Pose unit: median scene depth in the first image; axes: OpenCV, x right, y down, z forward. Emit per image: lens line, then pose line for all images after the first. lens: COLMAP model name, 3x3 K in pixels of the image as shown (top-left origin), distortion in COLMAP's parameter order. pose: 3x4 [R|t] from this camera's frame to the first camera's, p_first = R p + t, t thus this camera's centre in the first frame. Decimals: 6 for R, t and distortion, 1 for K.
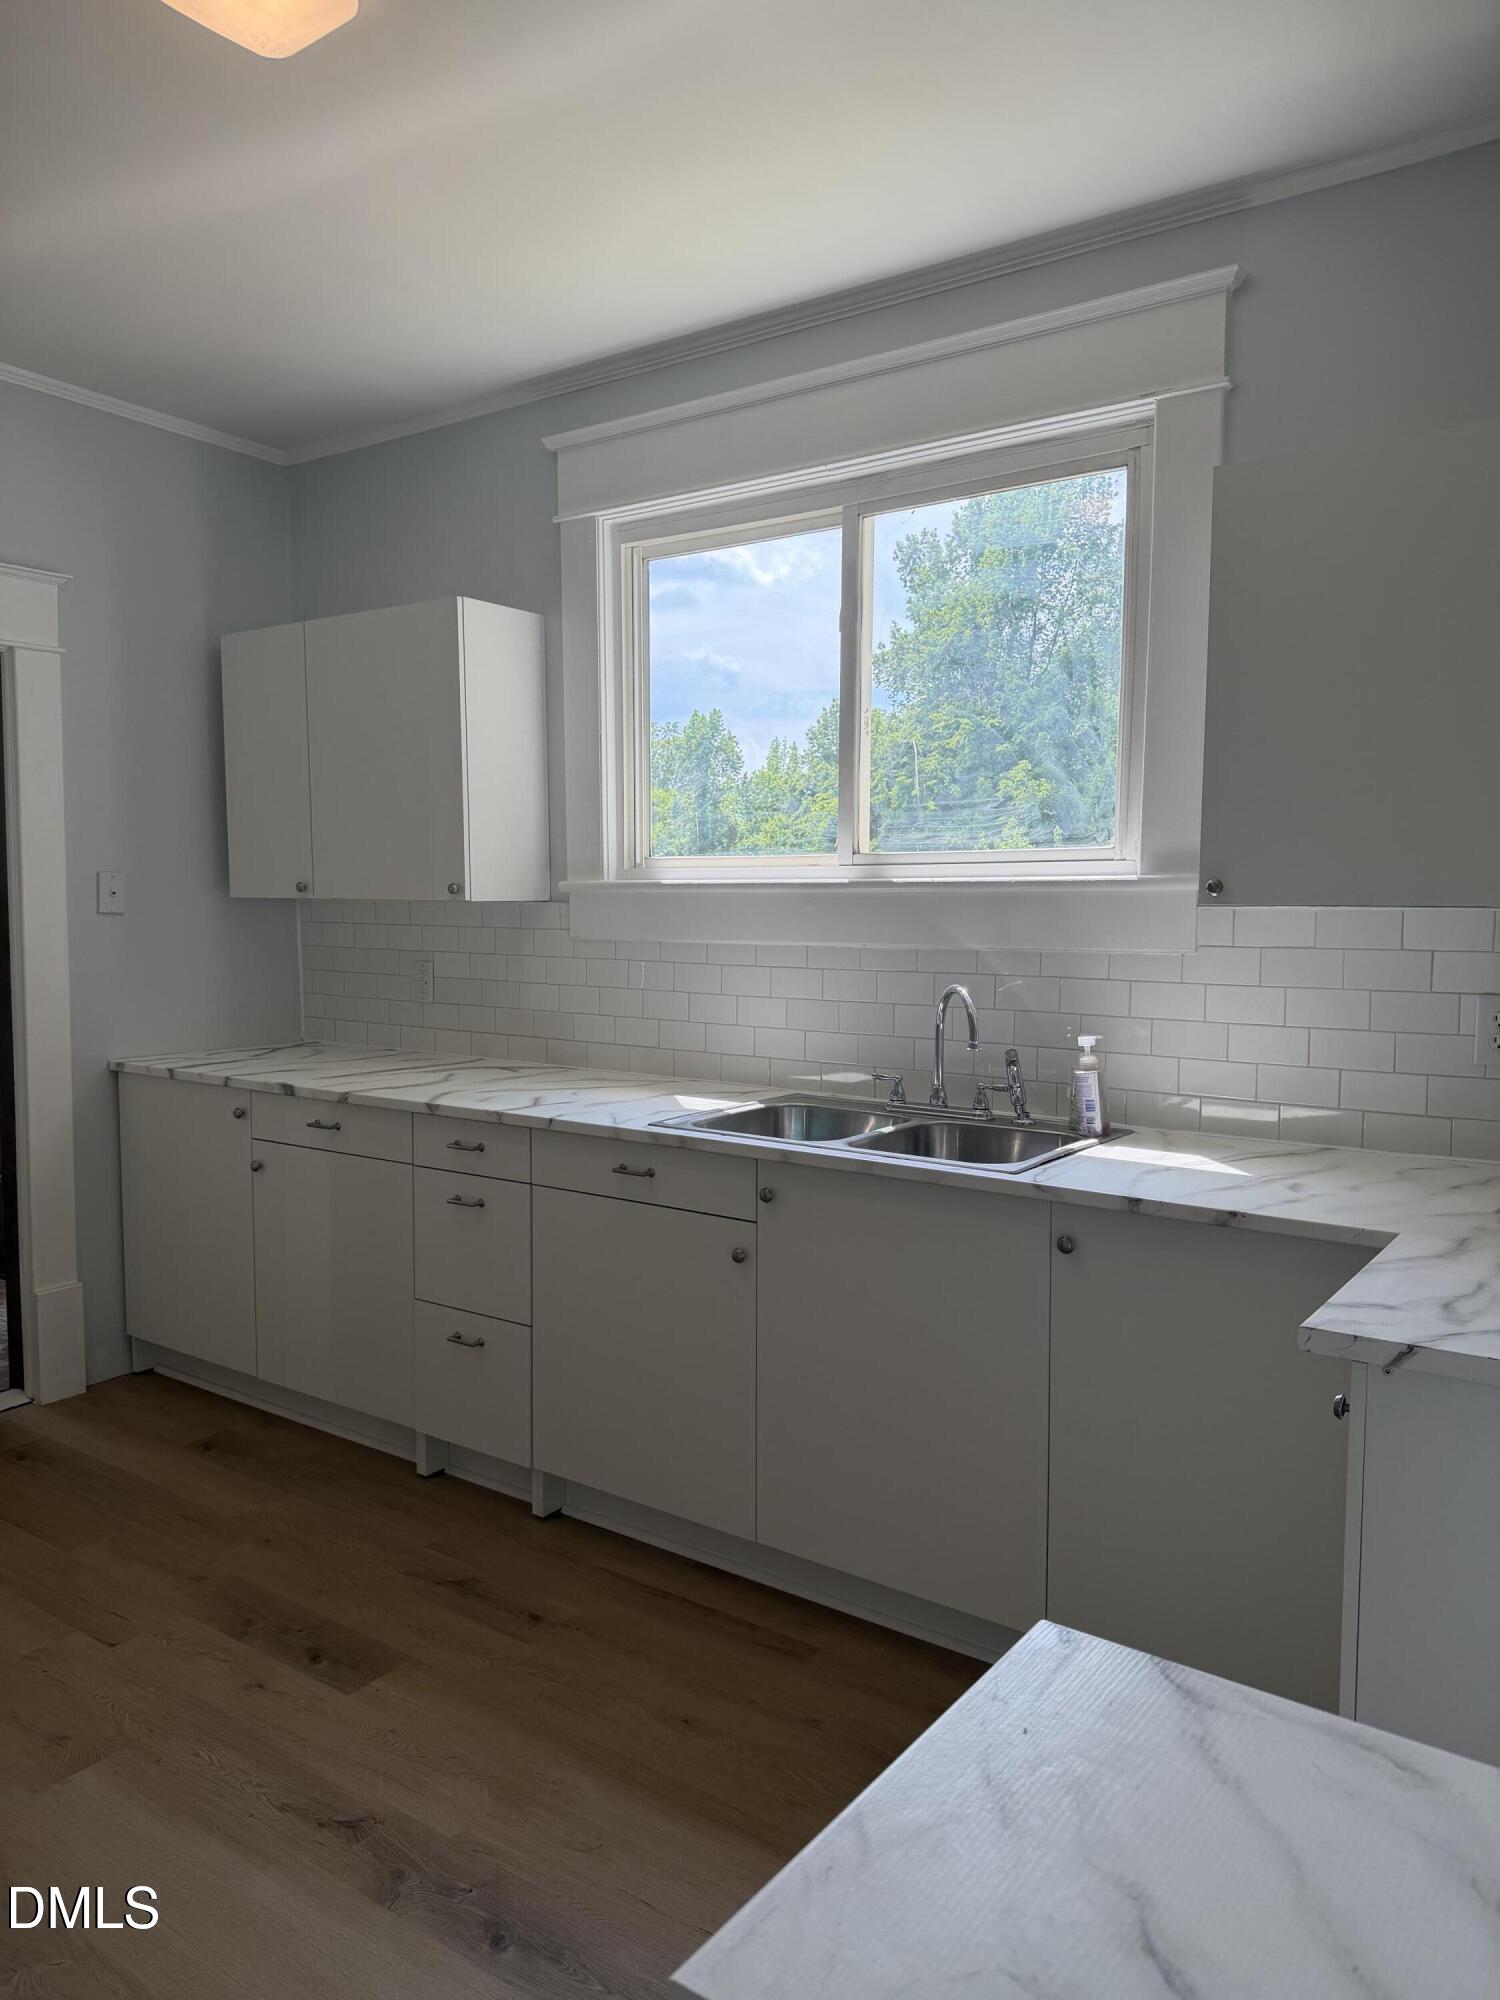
lens RADIAL K [[1406.6, 0, 748.0], [0, 1406.6, 1004.3], [0, 0, 1]] dist [0.060330, -0.072676]
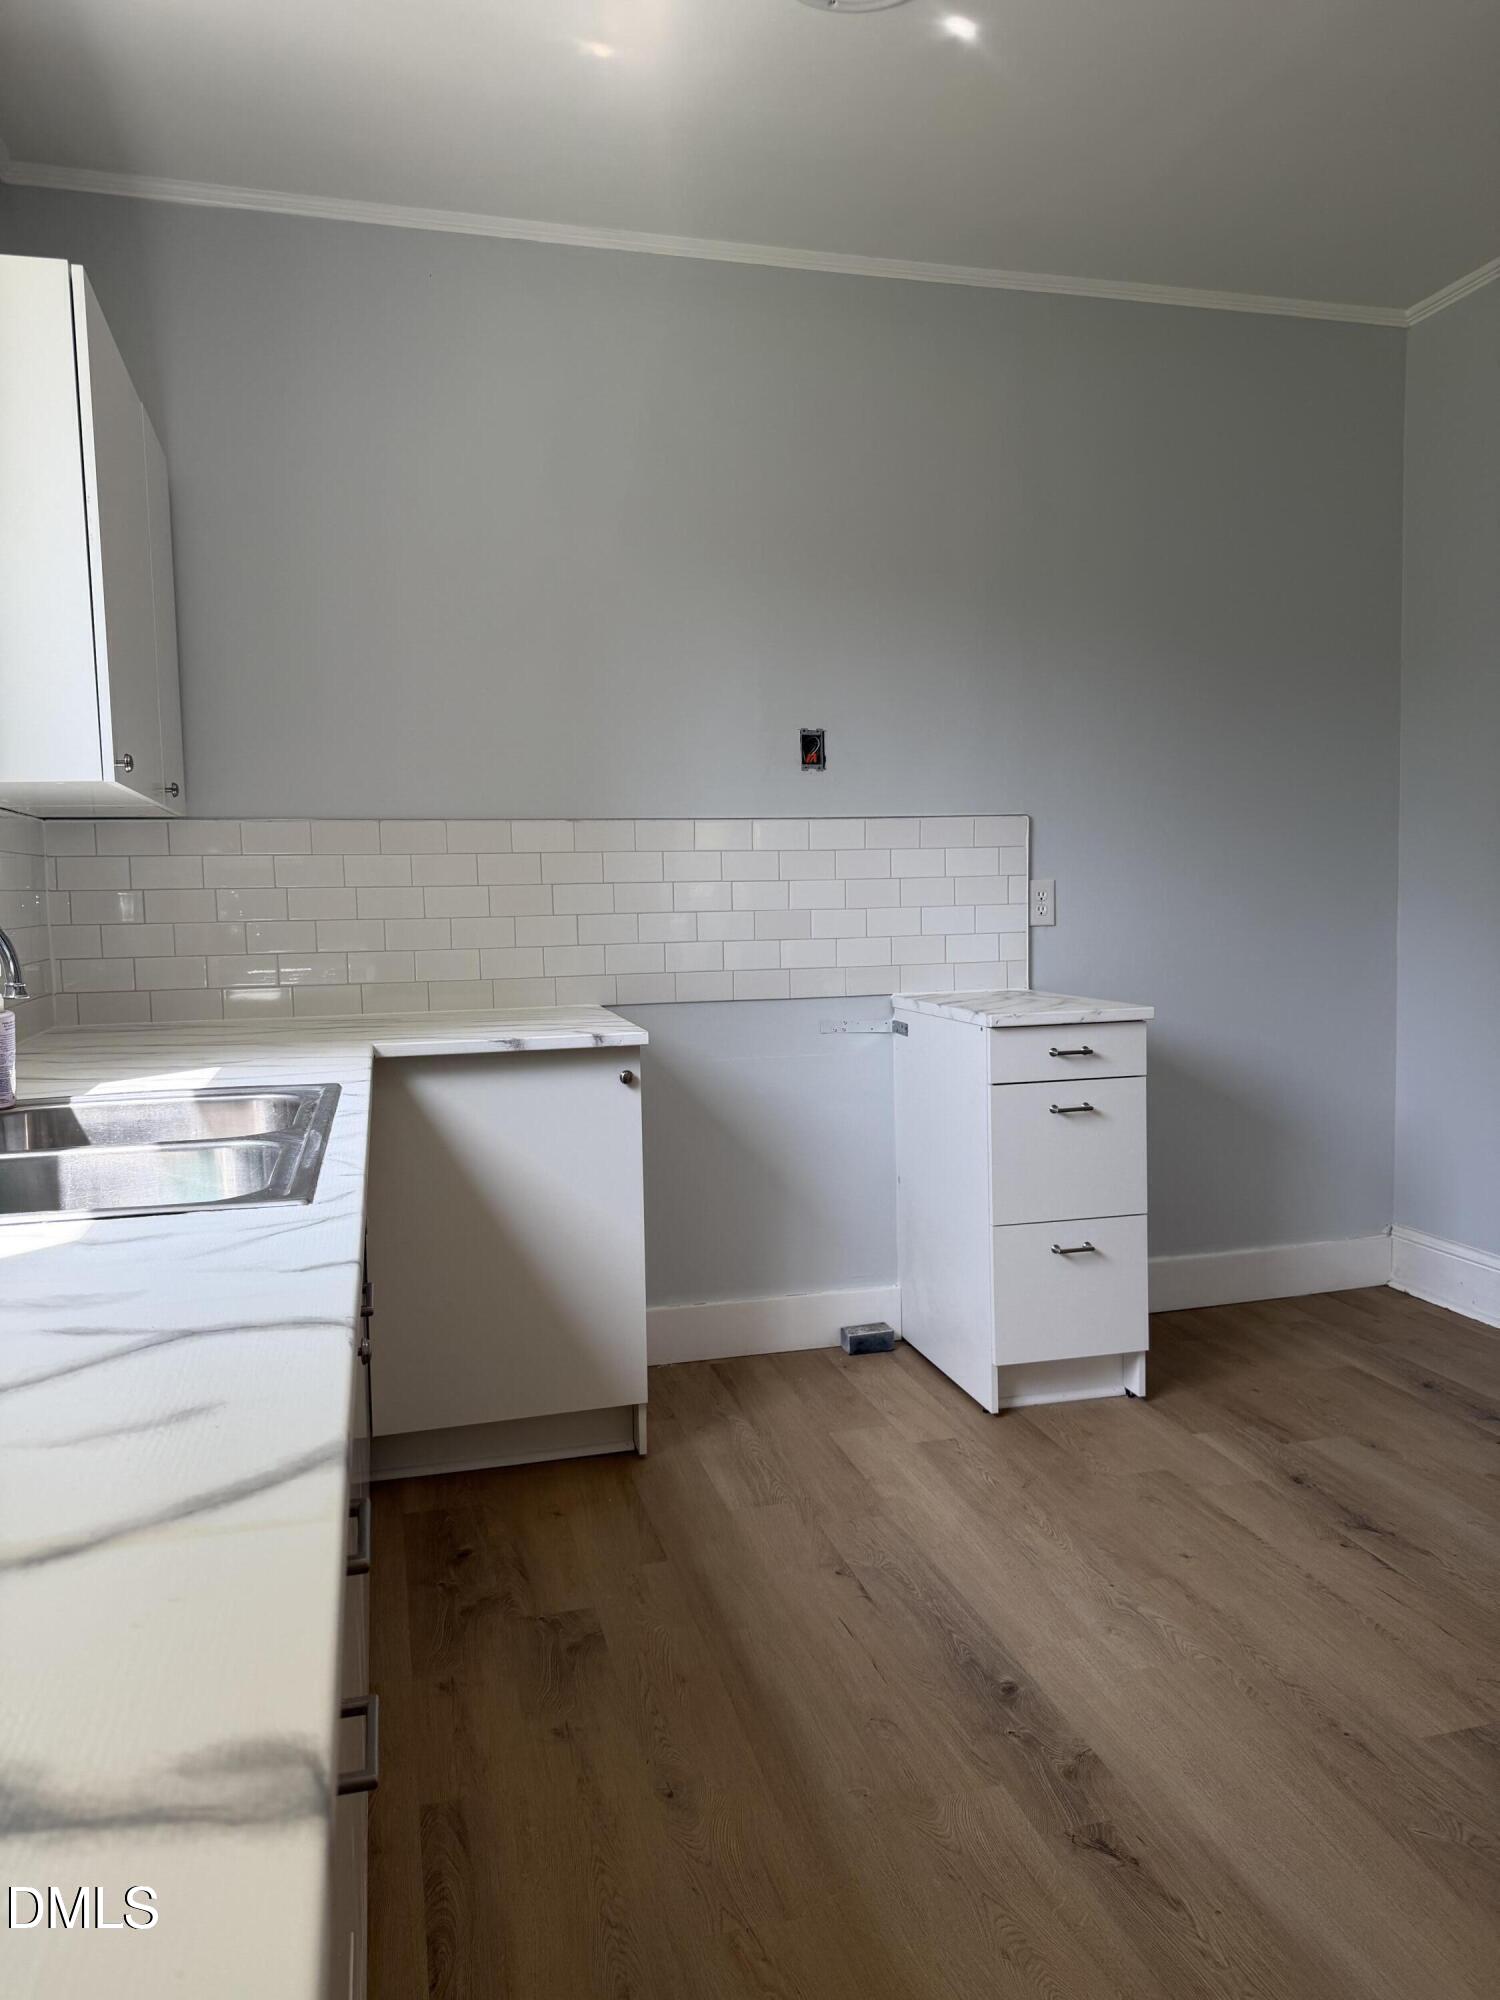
lens RADIAL K [[1406.6, 0, 759.7], [0, 1406.6, 1008.2], [0, 0, 1]] dist [0.060330, -0.072676]
pose [[-0.775152, -0.044244, 0.630224, -0.493853], [0.063613, 0.987009, 0.147534, -0.033461], [-0.628564, 0.154452, -0.762267, 1.327459]]
